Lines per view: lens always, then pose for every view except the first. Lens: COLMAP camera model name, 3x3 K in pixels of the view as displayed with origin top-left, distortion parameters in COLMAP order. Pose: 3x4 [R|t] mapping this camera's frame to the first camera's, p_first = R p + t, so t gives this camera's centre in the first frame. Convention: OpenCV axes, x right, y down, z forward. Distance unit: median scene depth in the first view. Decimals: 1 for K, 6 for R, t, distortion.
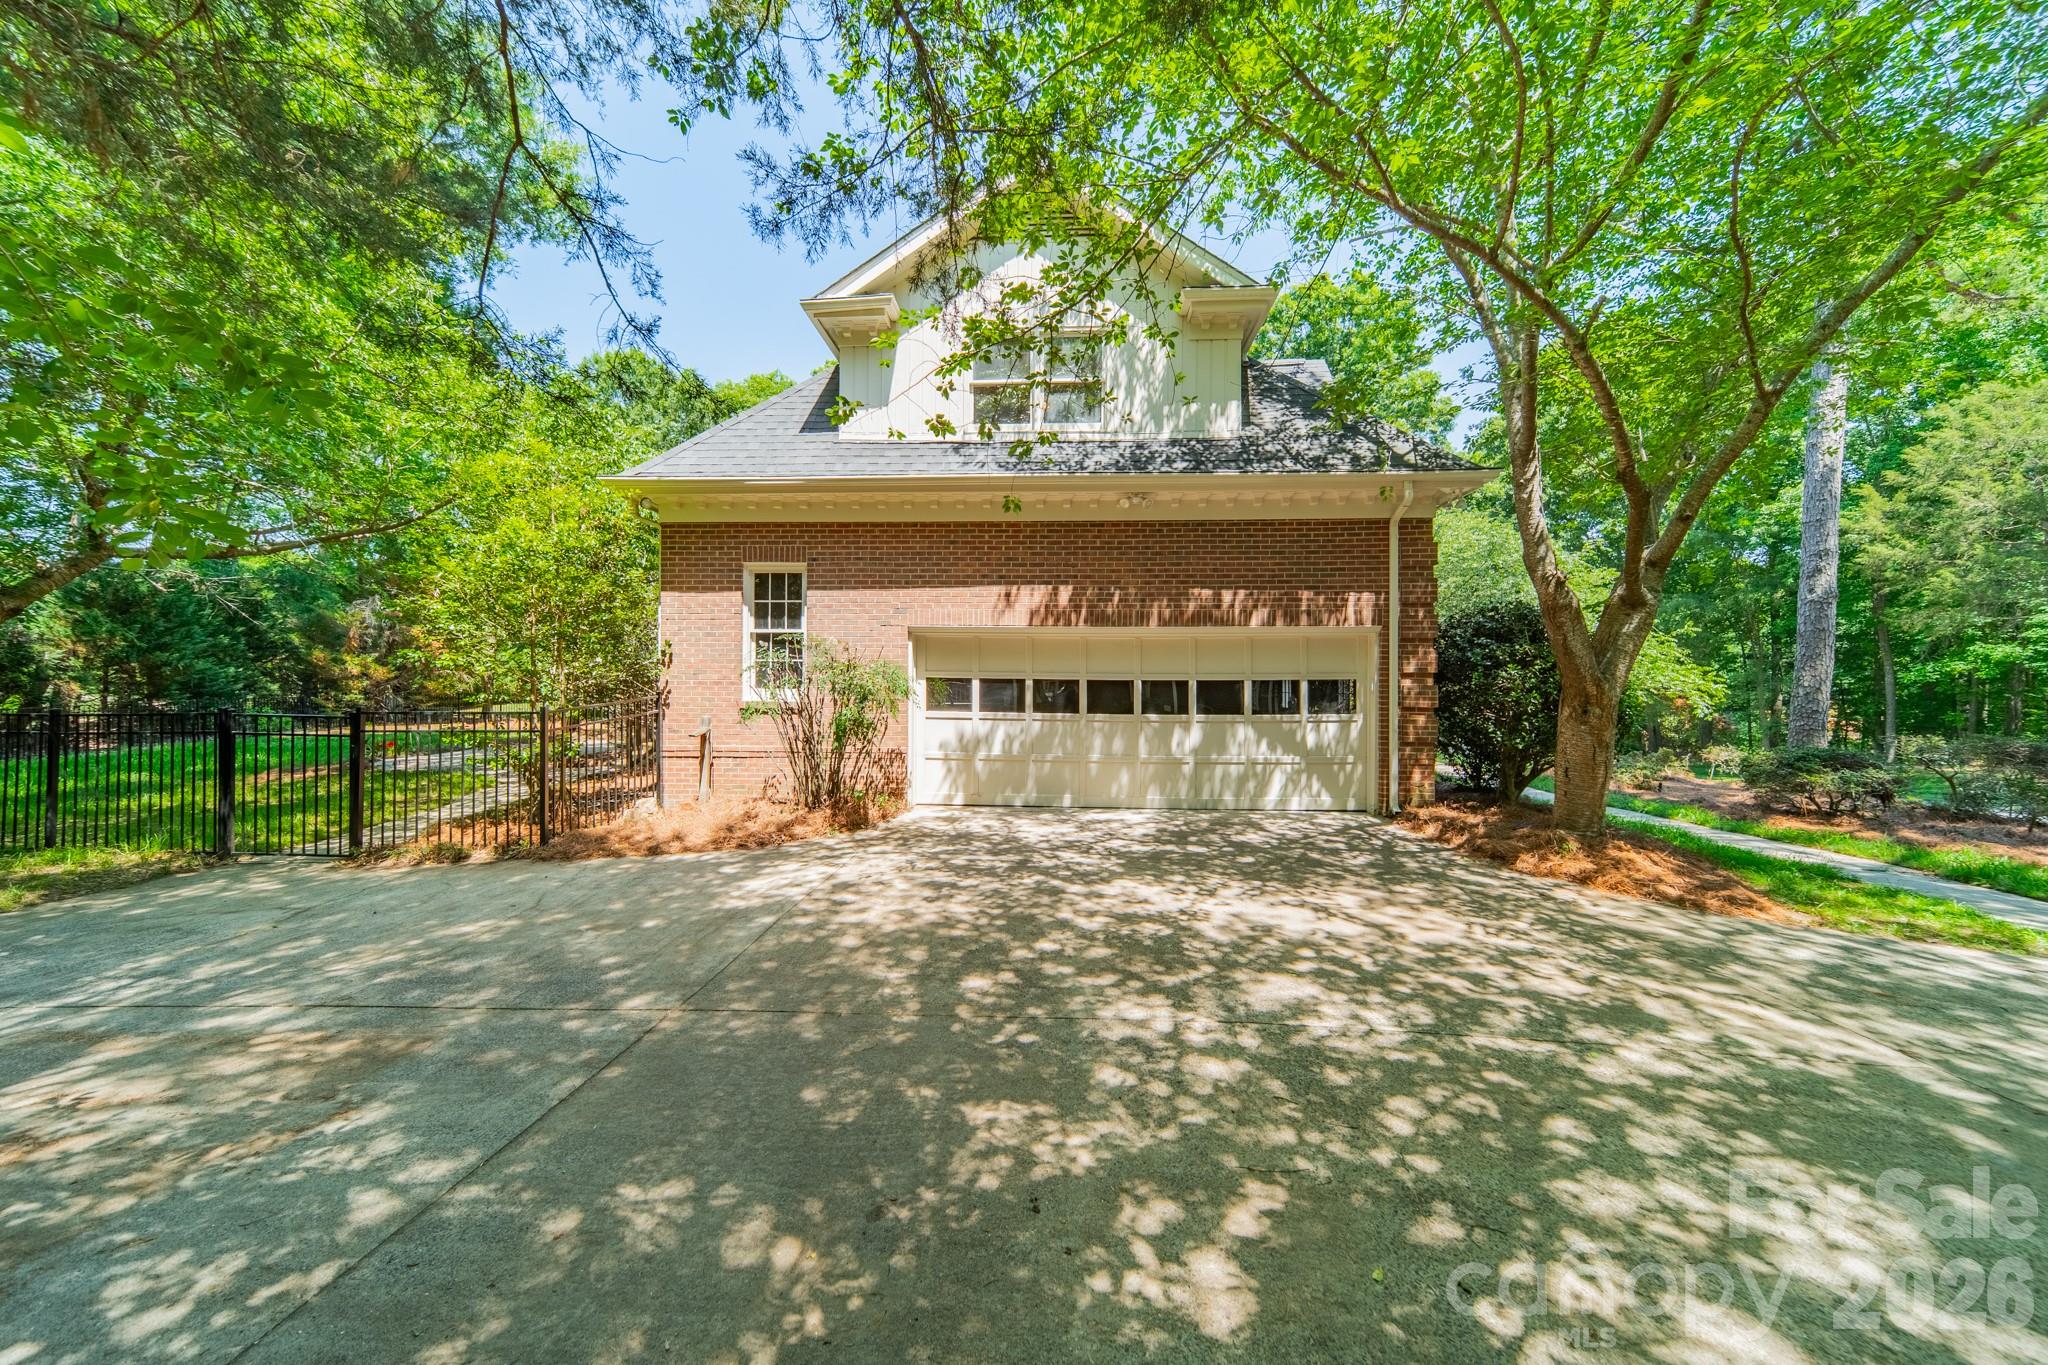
lens RADIAL K [[718.7, 0, 1024.0], [0, 718.7, 682.5], [0, 0, 1]] dist [0.013353, -0.000049]
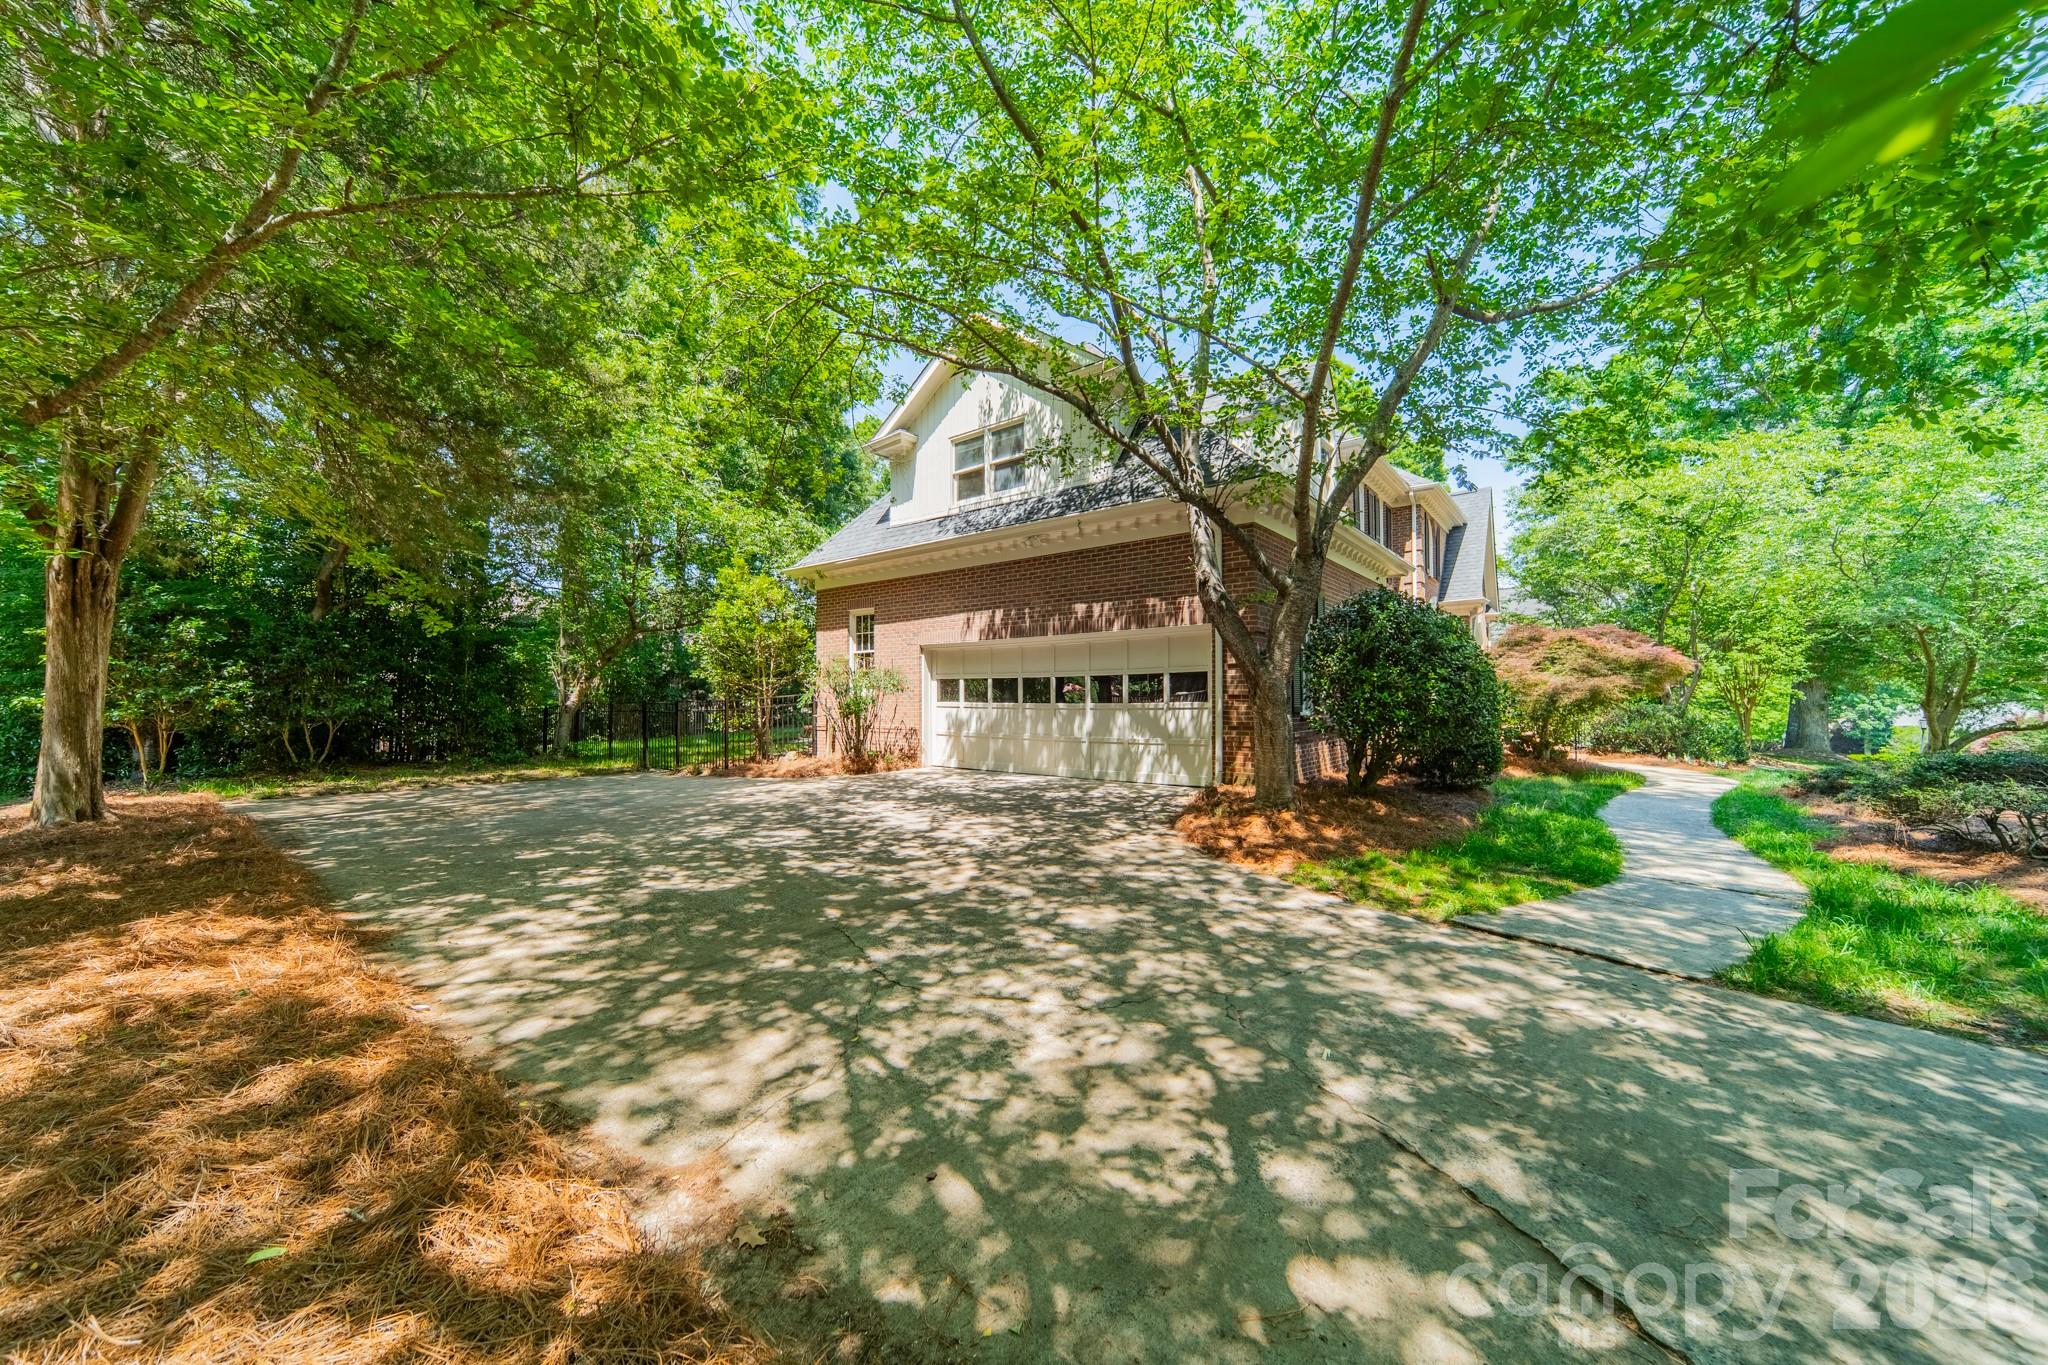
lens RADIAL K [[718.7, 0, 1024.0], [0, 718.7, 682.5], [0, 0, 1]] dist [0.013353, -0.000049]
pose [[0.816810, -0.020959, -0.576526, 0.881605], [0.016364, 0.999779, -0.013162, 0.023145], [0.576675, 0.001316, 0.816973, -0.097145]]
